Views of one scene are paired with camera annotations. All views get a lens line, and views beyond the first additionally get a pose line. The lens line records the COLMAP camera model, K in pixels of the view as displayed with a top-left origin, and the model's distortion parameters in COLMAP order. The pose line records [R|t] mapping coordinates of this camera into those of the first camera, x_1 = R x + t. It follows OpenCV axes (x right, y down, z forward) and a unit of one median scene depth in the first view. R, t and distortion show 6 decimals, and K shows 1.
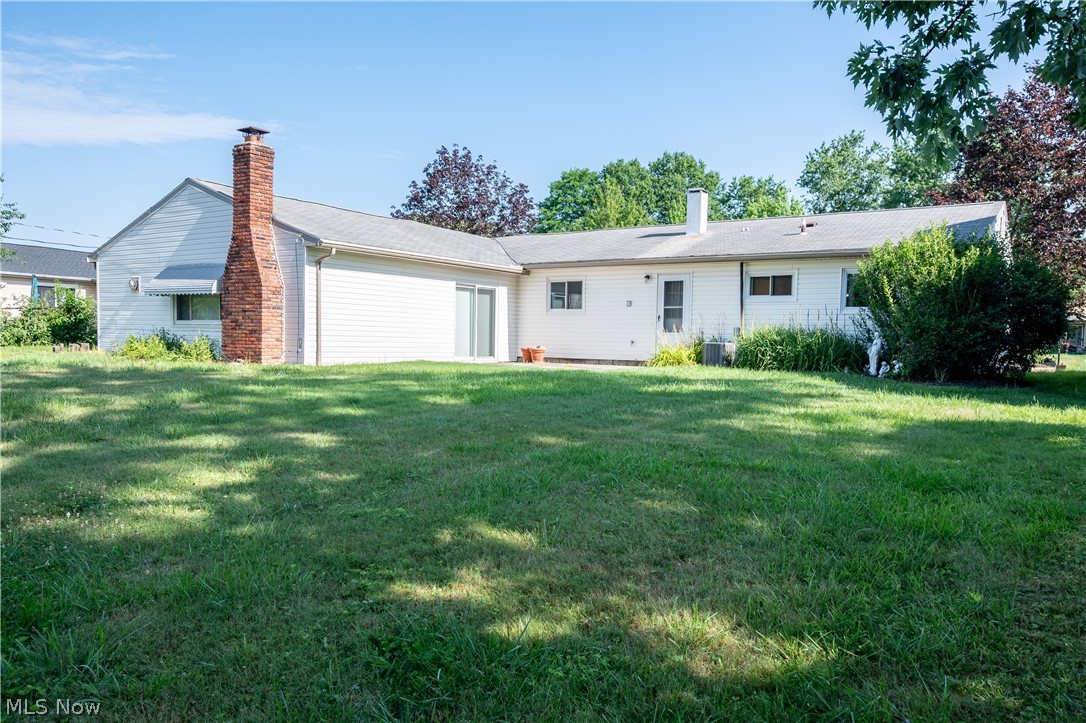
lens RADIAL K [[767.7, 0, 543.0], [0, 767.7, 361.5], [0, 0, 1]] dist [0.006156, -0.000849]
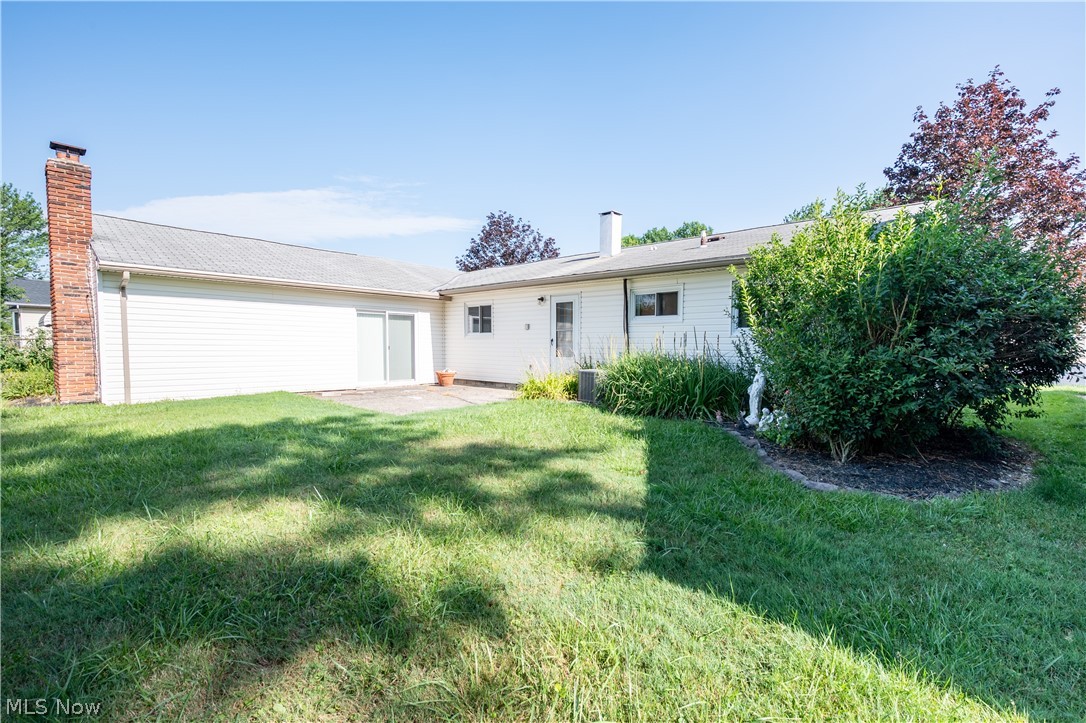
lens RADIAL K [[503.6, 0, 543.0], [0, 503.6, 361.5], [0, 0, 1]] dist [0.001048, 0.000695]
pose [[0.993135, -0.008392, -0.116675, 0.234514], [0.008090, 0.999963, -0.003062, -0.032948], [0.116696, 0.002097, 0.993165, 0.414073]]
